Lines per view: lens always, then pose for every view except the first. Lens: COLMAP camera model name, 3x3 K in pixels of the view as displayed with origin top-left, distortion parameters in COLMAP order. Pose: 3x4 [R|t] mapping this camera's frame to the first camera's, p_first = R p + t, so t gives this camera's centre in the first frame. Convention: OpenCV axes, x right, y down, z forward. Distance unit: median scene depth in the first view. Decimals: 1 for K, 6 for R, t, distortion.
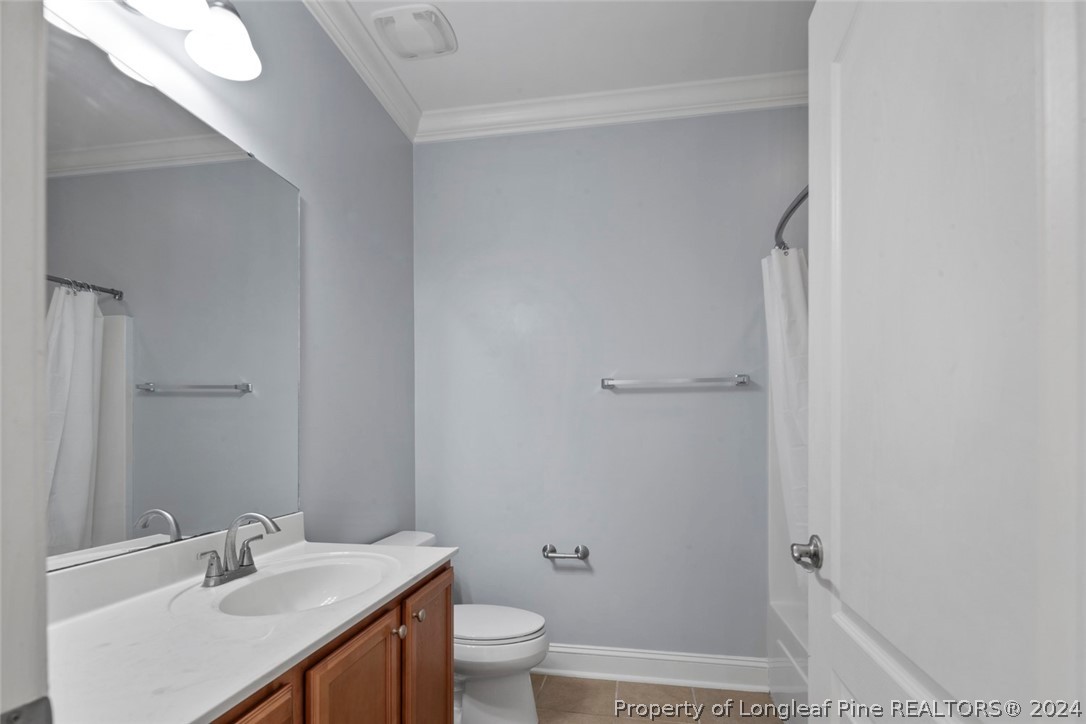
lens RADIAL K [[527.0, 0, 534.9], [0, 527.0, 428.6], [0, 0, 1]] dist [0.002445, -0.004685]
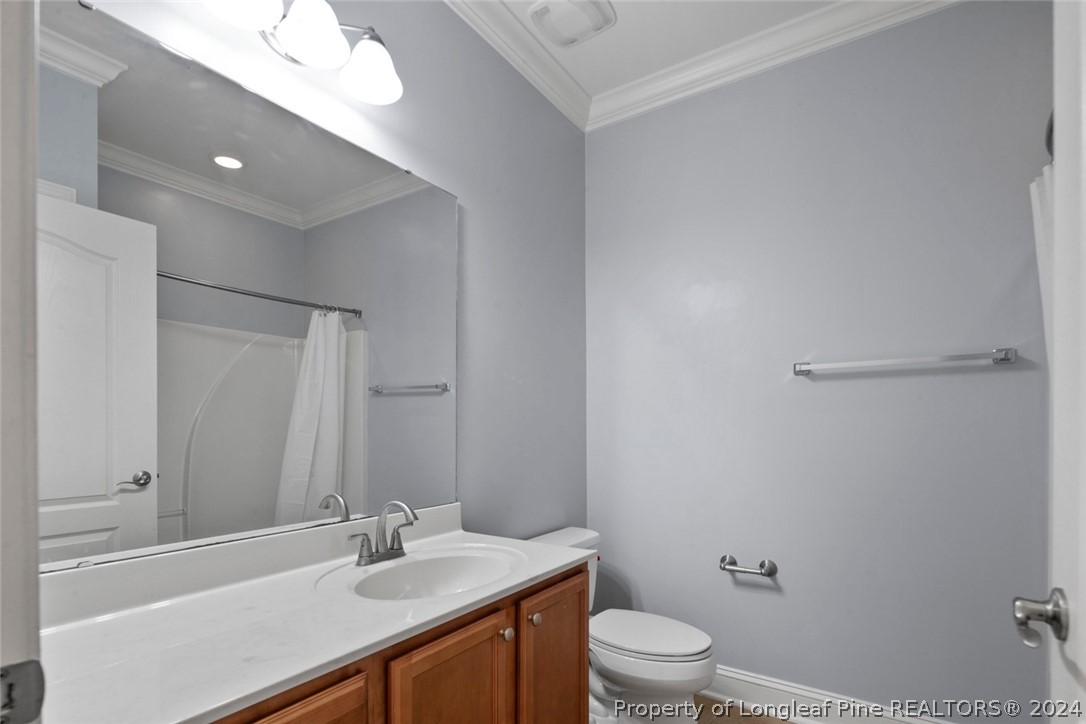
lens RADIAL K [[527.0, 0, 534.9], [0, 527.0, 427.1], [0, 0, 1]] dist [0.002445, -0.004685]
pose [[0.915562, 0.000915, -0.402175, 0.102039], [0.001666, 0.999980, 0.006068, 0.000631], [0.402173, -0.006226, 0.915543, 0.079415]]
